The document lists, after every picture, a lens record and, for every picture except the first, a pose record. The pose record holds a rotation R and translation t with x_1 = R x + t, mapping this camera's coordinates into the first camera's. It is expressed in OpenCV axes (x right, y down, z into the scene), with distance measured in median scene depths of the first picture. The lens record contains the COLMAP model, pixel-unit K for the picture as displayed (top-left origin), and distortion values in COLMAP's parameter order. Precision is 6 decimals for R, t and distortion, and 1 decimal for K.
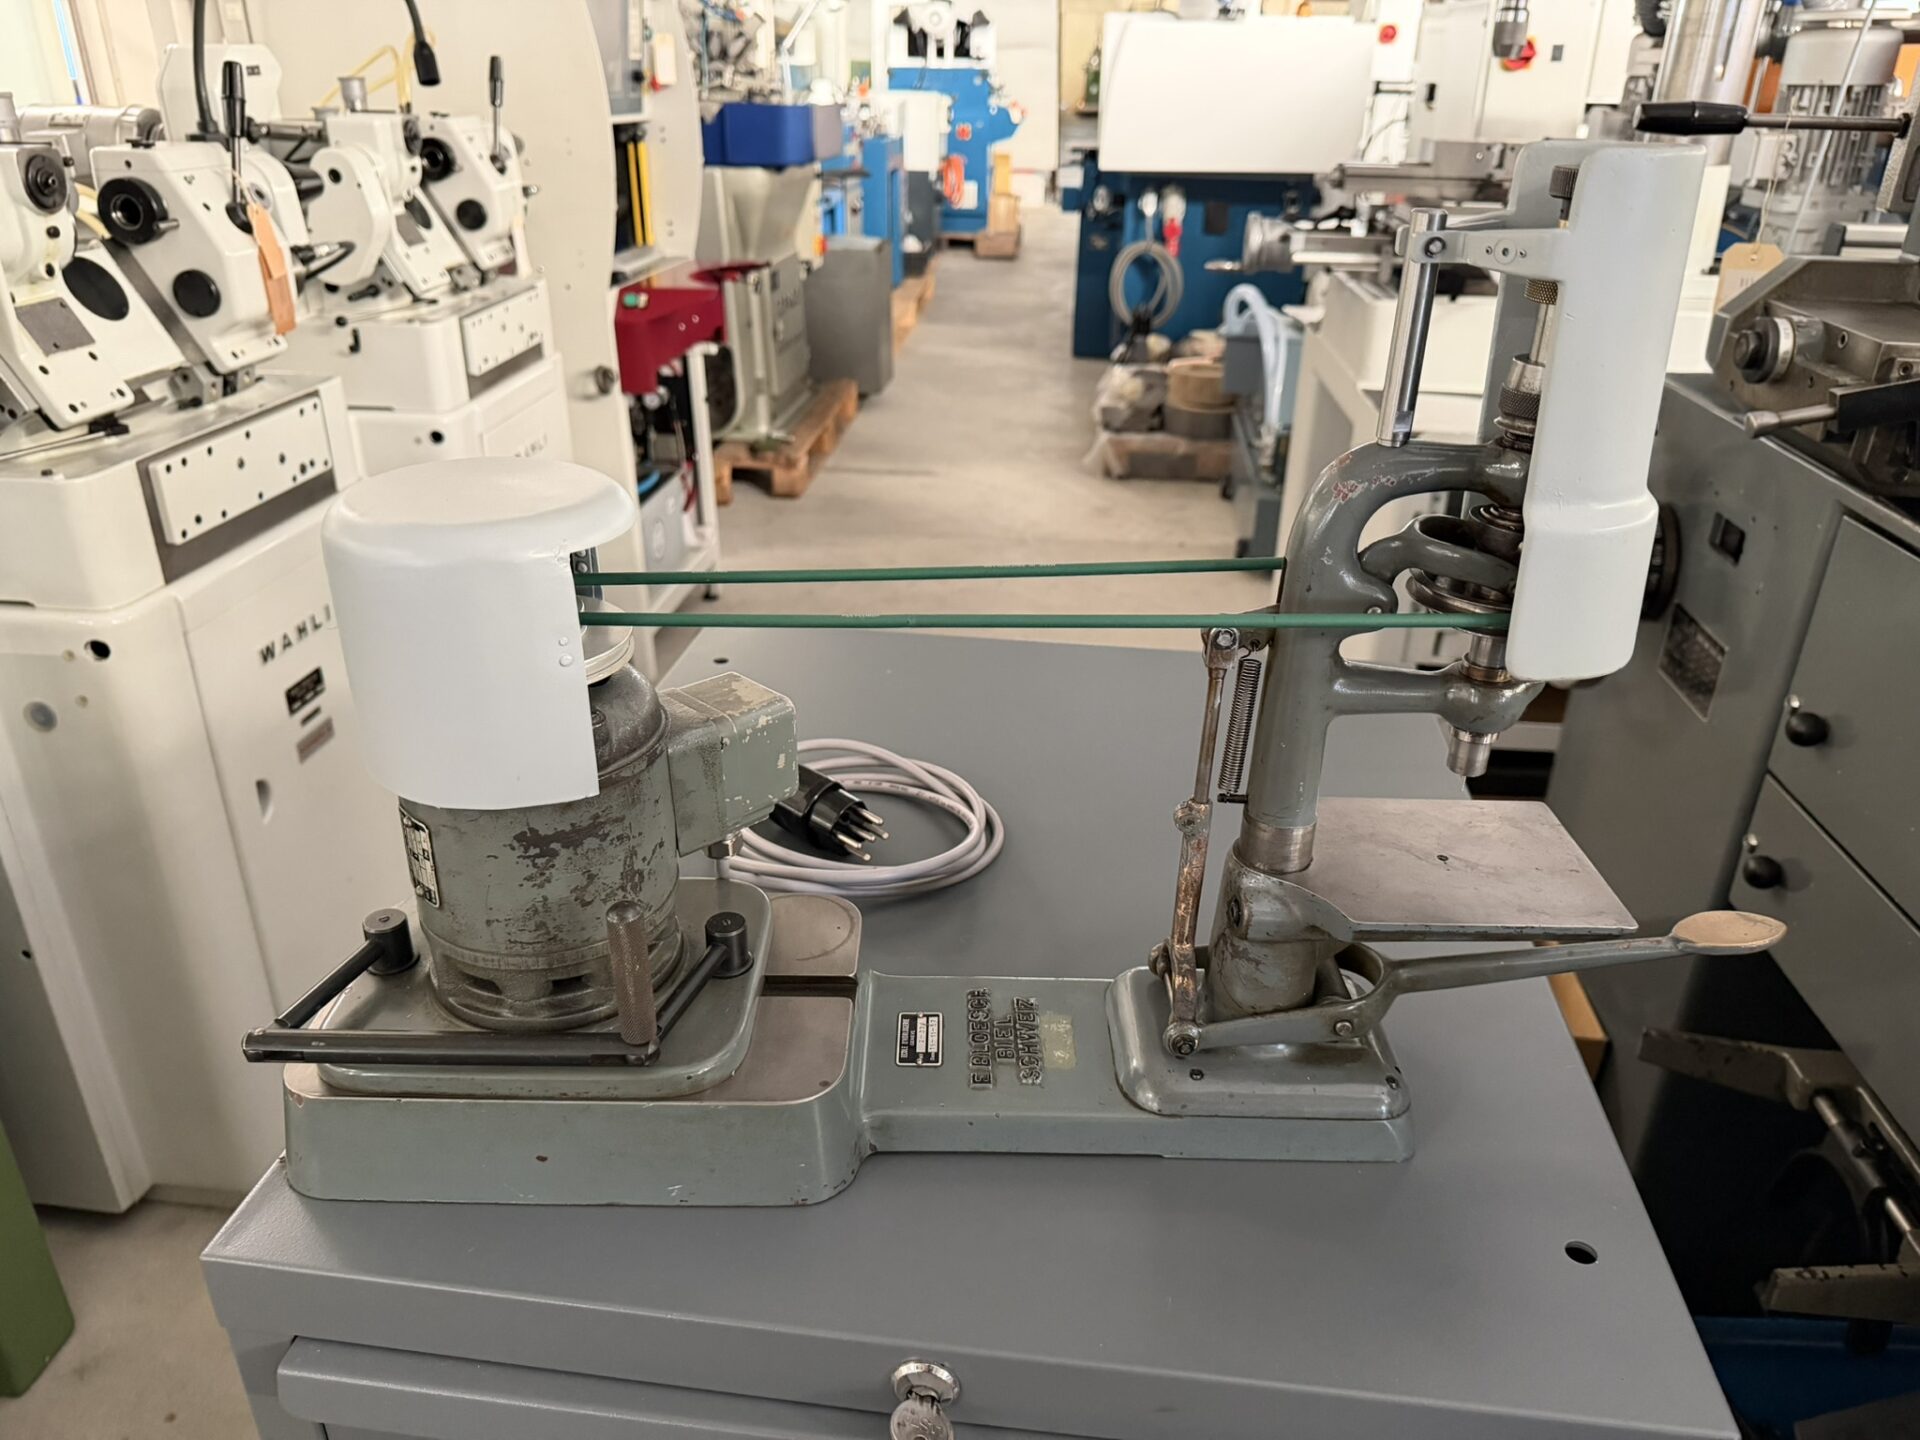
lens RADIAL K [[1353.8, 0, 959.7], [0, 1353.8, 720.7], [0, 0, 1]] dist [0.029459, -0.052834]
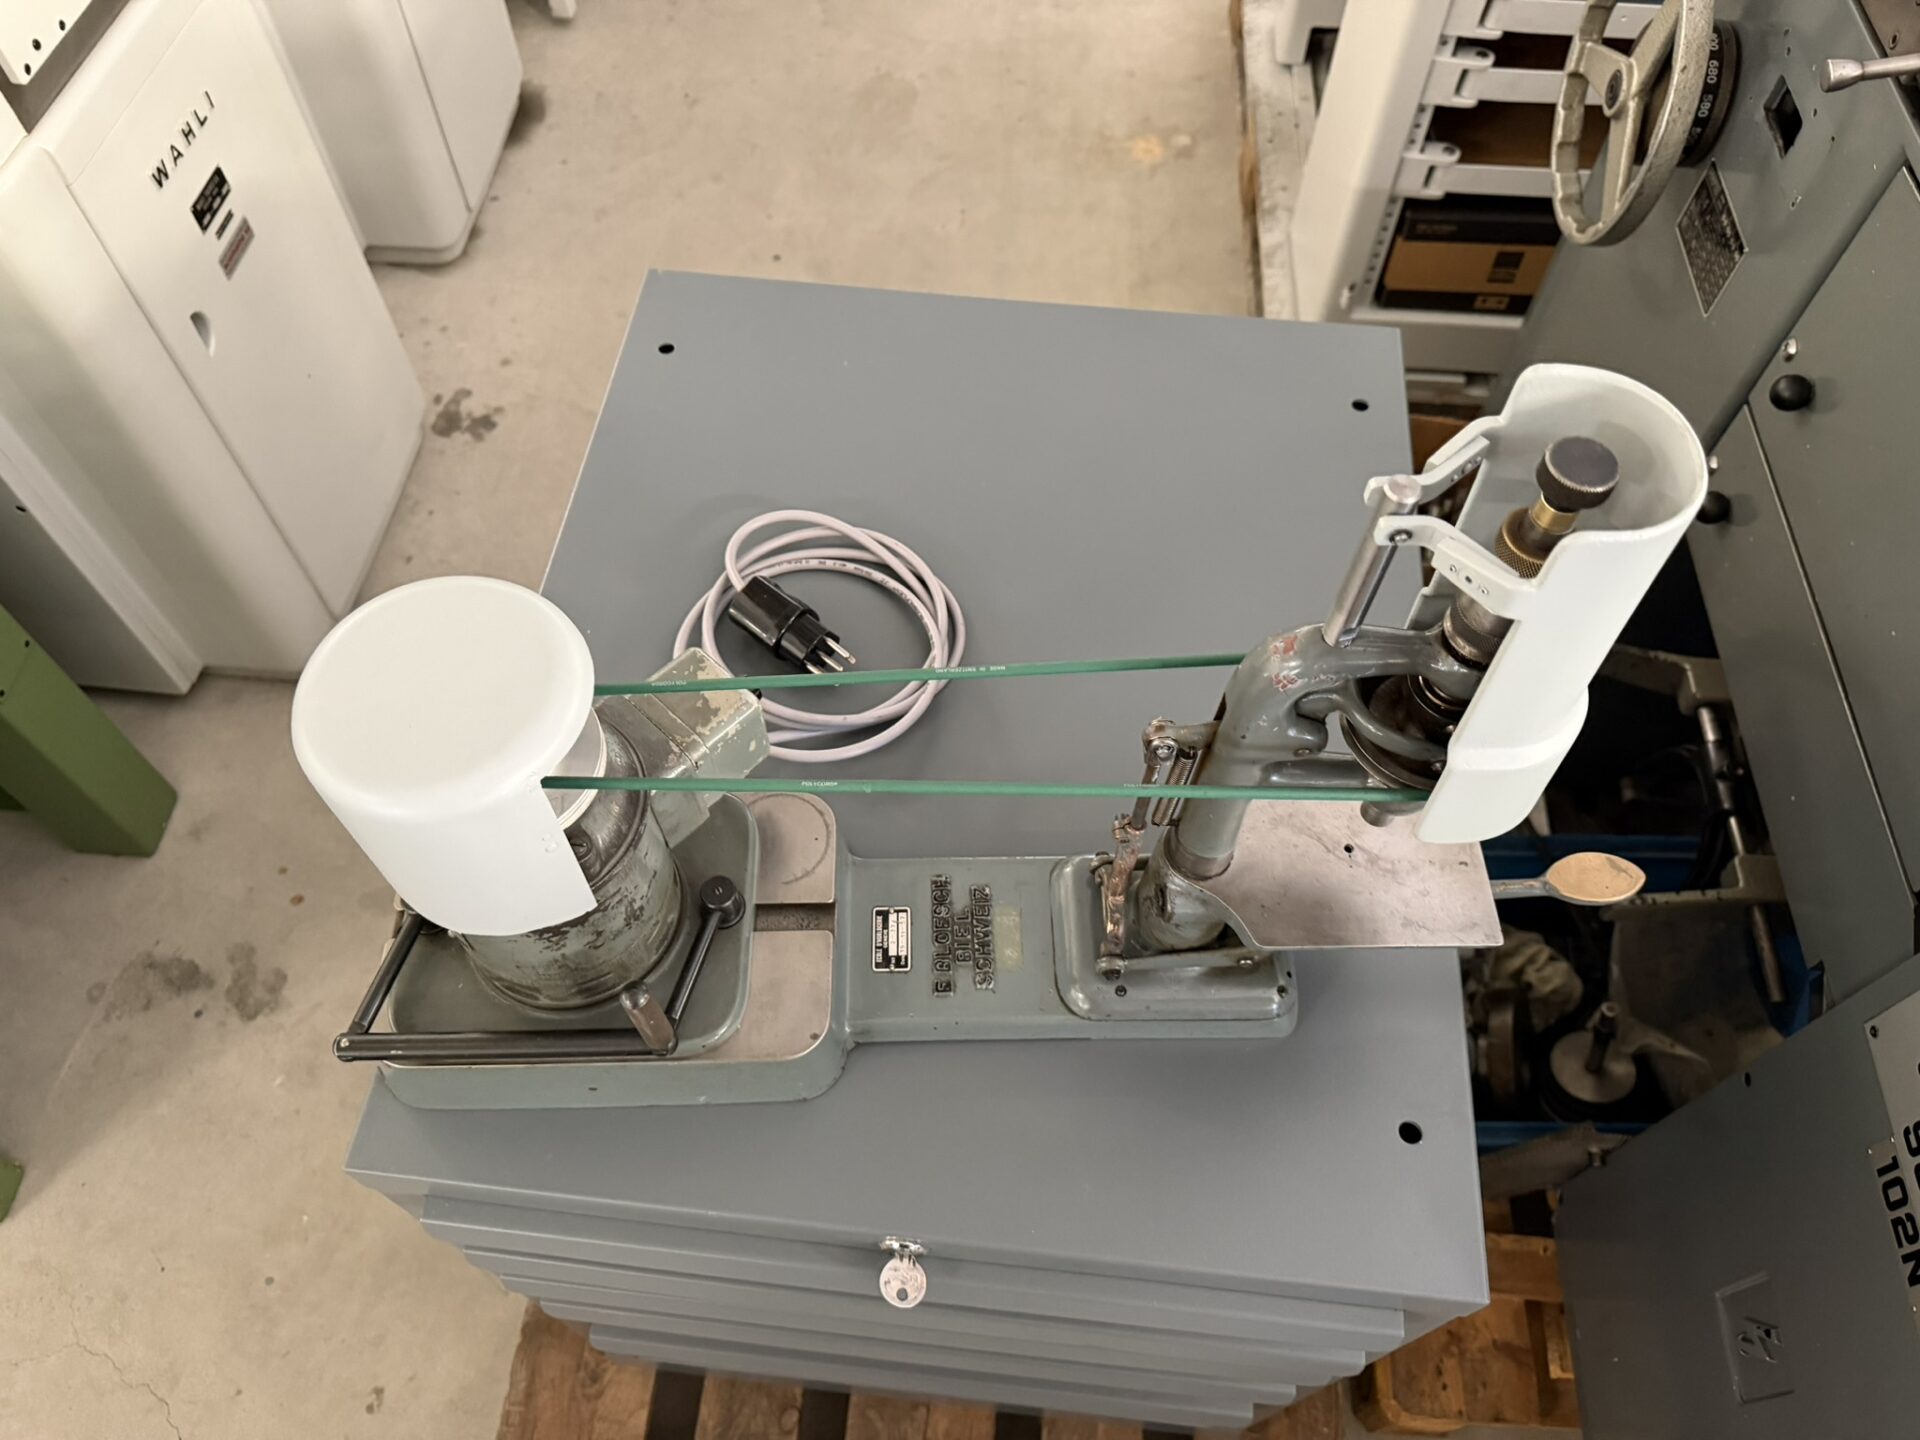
lens RADIAL K [[1353.8, 0, 945.1], [0, 1353.8, 711.1], [0, 0, 1]] dist [0.029459, -0.052834]
pose [[0.999786, -0.020598, -0.002079, 0.008704], [0.018654, 0.852711, 0.522051, -0.201296], [-0.008981, -0.521977, 0.852912, 0.035220]]
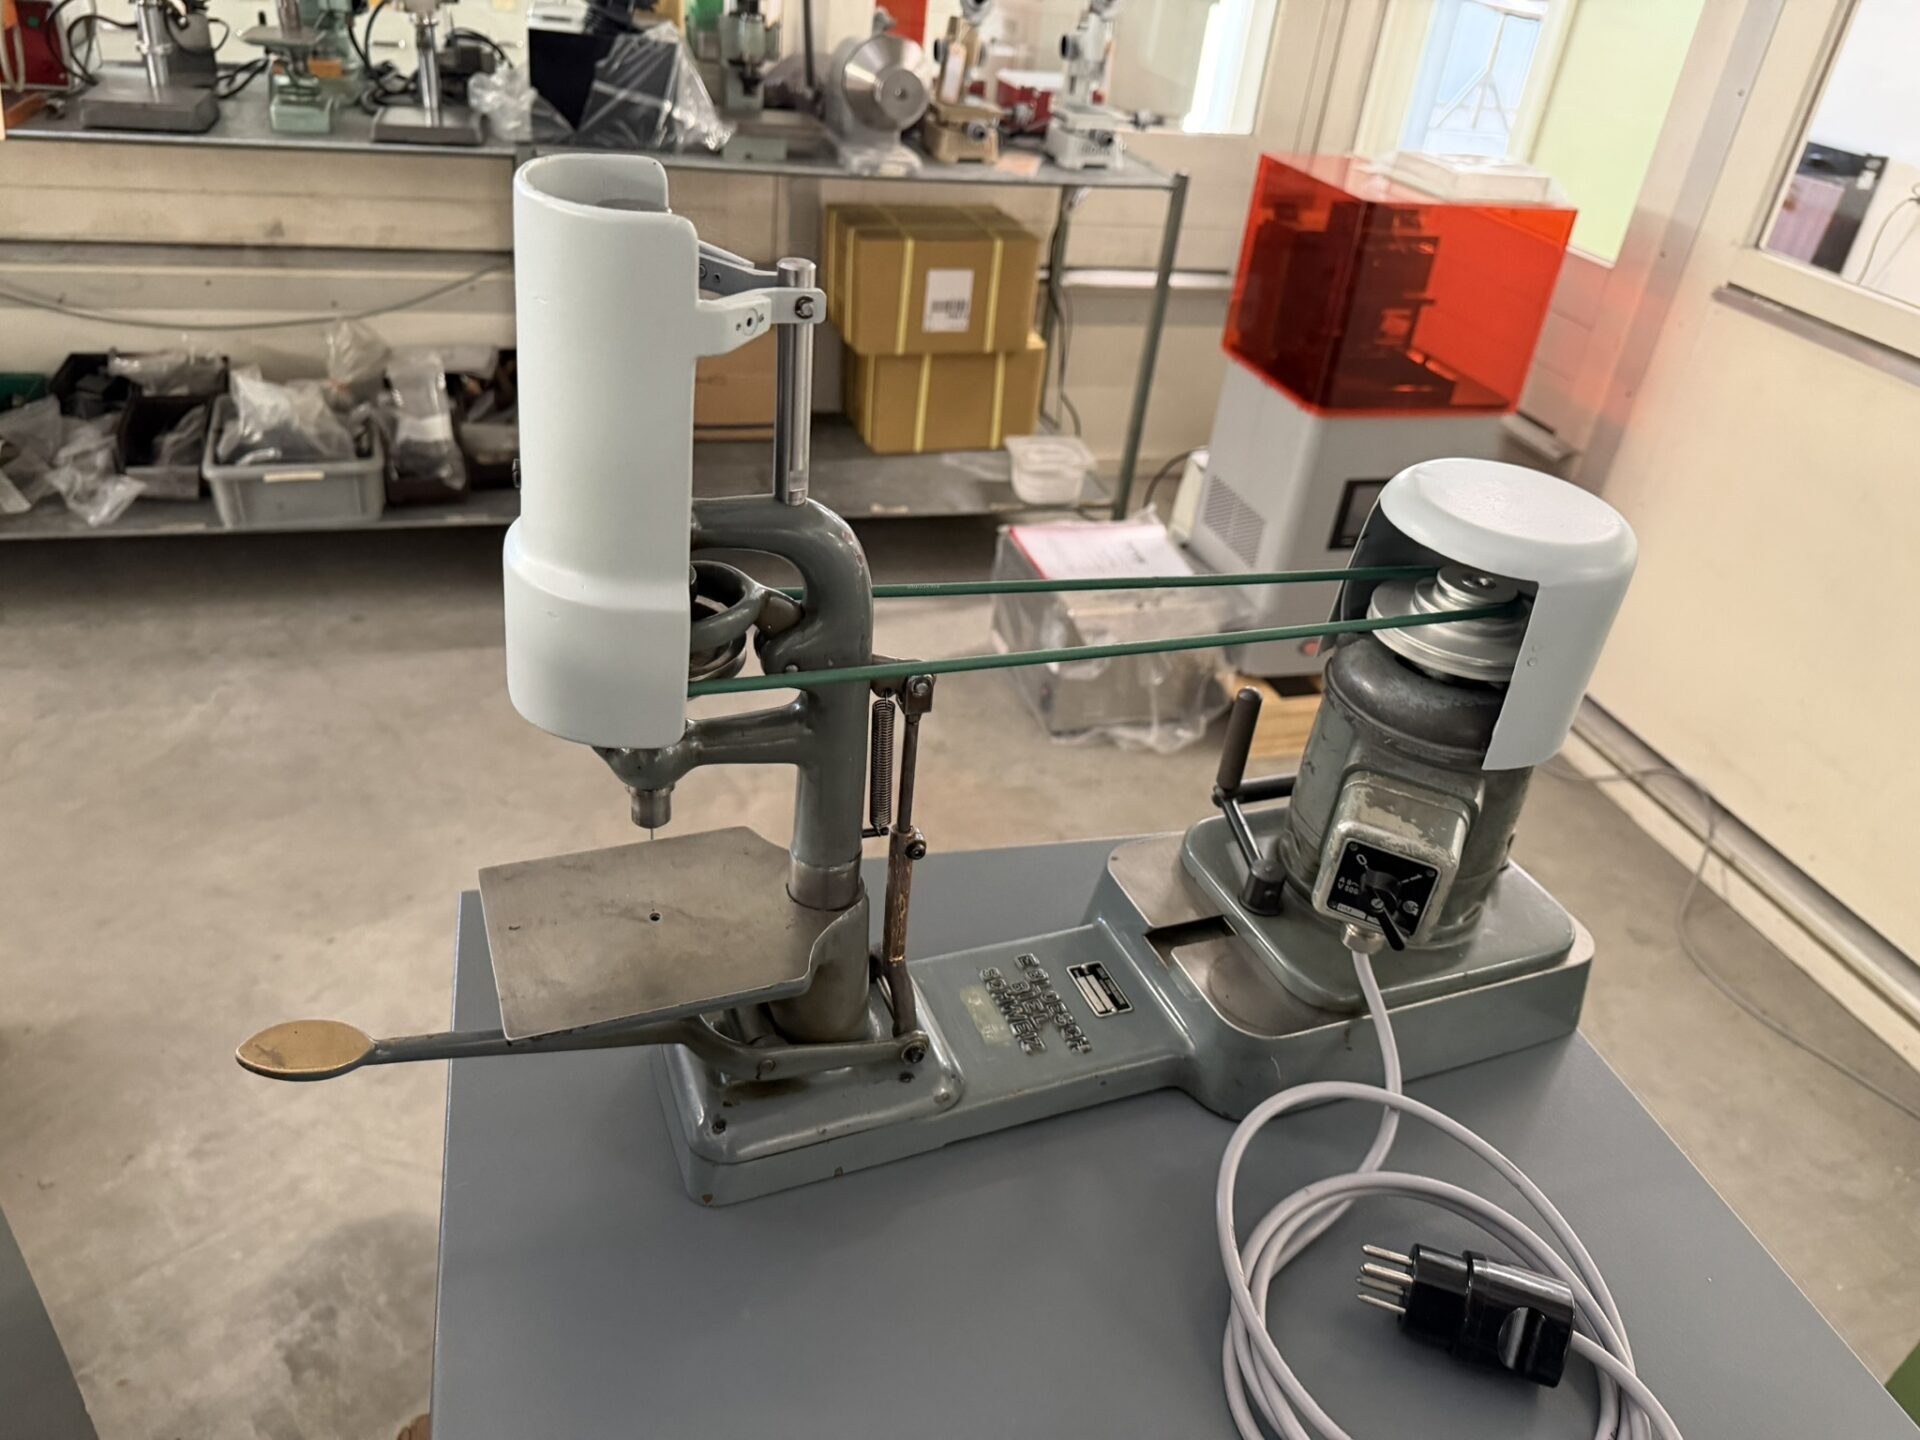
lens RADIAL K [[1353.8, 0, 968.9], [0, 1353.8, 720.7], [0, 0, 1]] dist [0.029459, -0.052834]
pose [[-0.918292, 0.104499, -0.381863, 0.171311], [-0.274089, 0.528200, 0.803666, -0.271423], [0.285683, 0.842665, -0.456400, 0.472133]]
